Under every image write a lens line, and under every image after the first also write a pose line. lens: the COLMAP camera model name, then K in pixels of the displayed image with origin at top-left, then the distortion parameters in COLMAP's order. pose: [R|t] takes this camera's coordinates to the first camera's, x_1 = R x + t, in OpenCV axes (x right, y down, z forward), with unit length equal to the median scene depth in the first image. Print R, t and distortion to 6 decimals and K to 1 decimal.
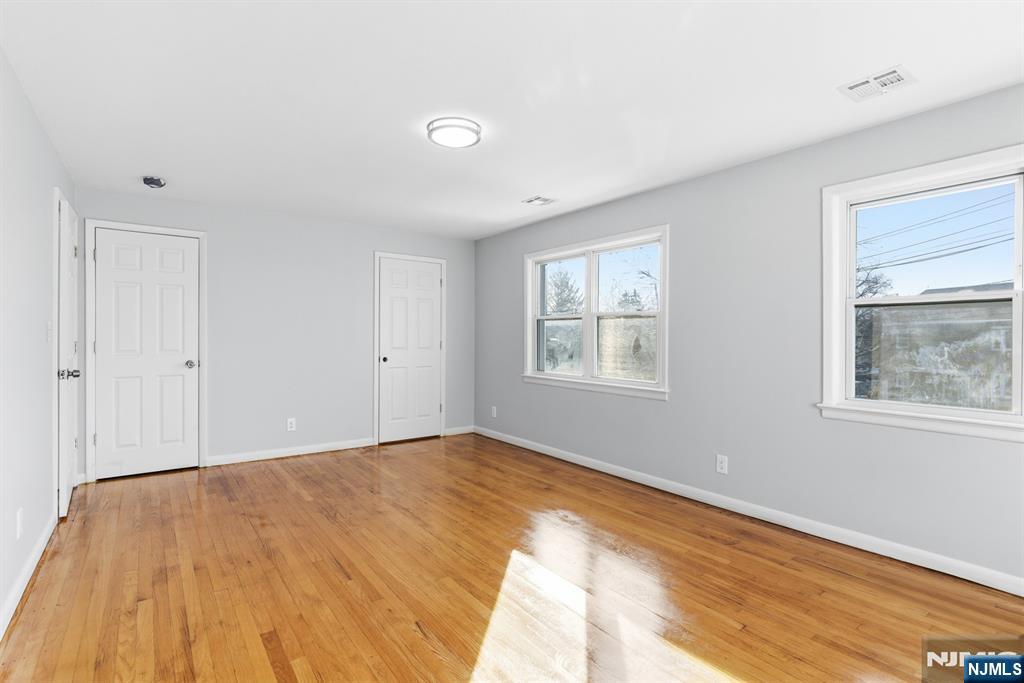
lens RADIAL K [[504.3, 0, 509.4], [0, 504.3, 339.4], [0, 0, 1]] dist [-0.001412, 0.001753]
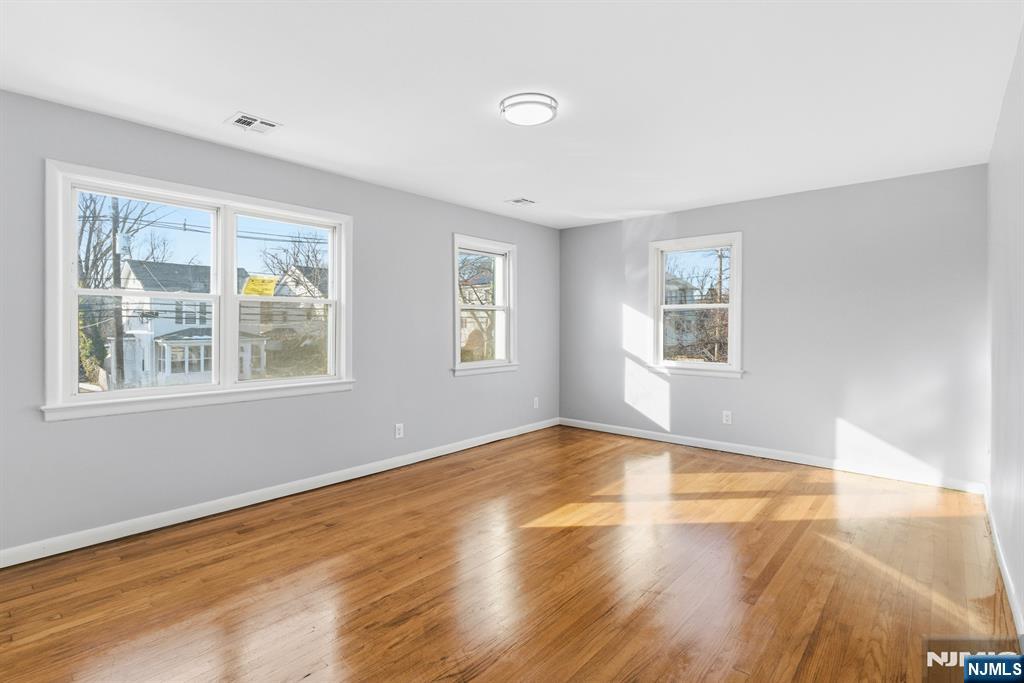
lens RADIAL K [[504.3, 0, 509.2], [0, 504.3, 334.7], [0, 0, 1]] dist [-0.001412, 0.001753]
pose [[-0.229356, -0.023648, 0.973055, -0.745319], [0.005899, 0.999653, 0.025685, -0.012962], [-0.973325, 0.011631, -0.229137, 0.925105]]
